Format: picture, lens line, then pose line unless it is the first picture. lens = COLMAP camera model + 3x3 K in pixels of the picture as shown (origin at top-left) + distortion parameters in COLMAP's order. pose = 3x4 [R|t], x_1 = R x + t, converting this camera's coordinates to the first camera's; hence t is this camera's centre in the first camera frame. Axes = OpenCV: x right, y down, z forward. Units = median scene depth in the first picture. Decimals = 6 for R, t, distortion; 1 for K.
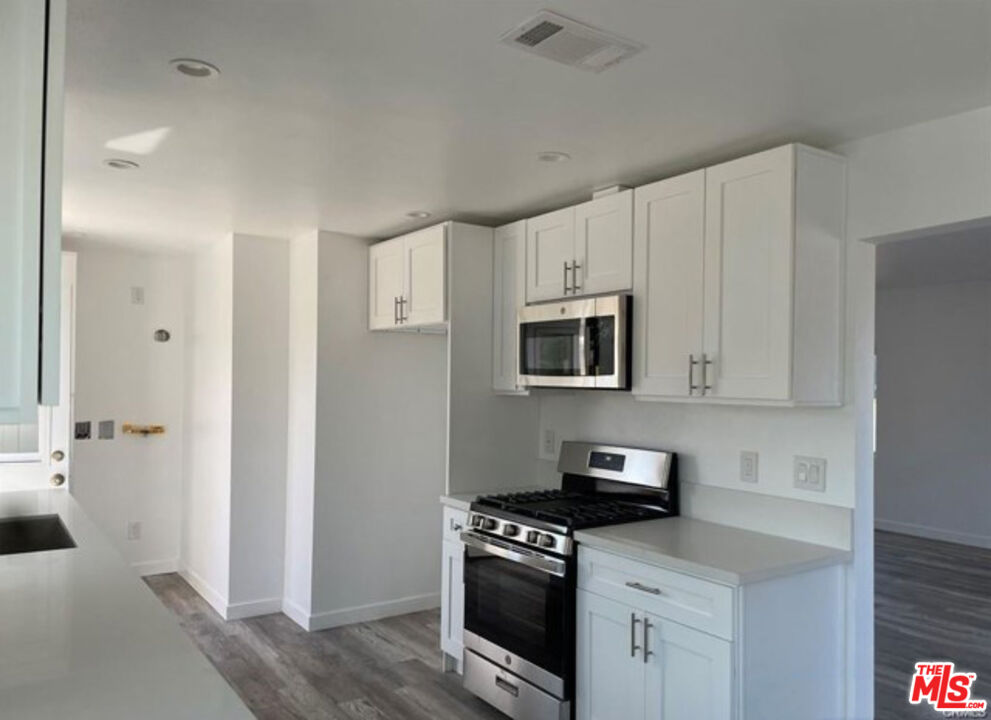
lens RADIAL K [[748.4, 0, 495.3], [0, 748.4, 364.4], [0, 0, 1]] dist [0.047797, -0.014481]
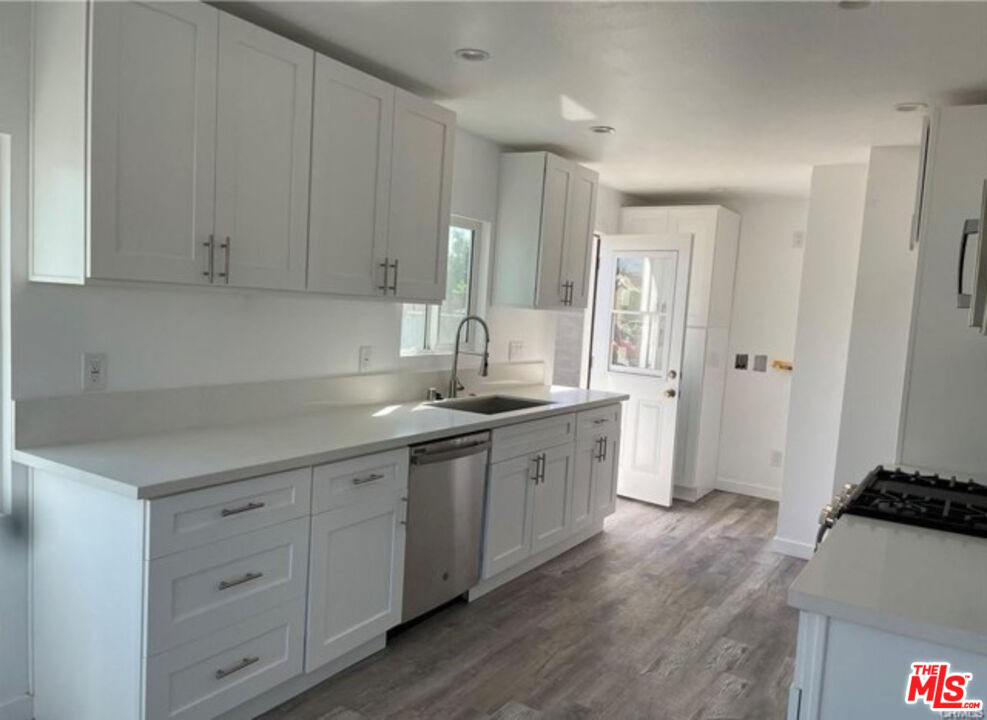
lens RADIAL K [[745.4, 0, 492.6], [0, 745.4, 362.7], [0, 0, 1]] dist [0.047797, -0.014481]
pose [[0.381597, 0.081222, -0.920753, 0.432528], [-0.031831, 0.996696, 0.074729, 0.019233], [0.923781, 0.000792, 0.382921, 0.263378]]
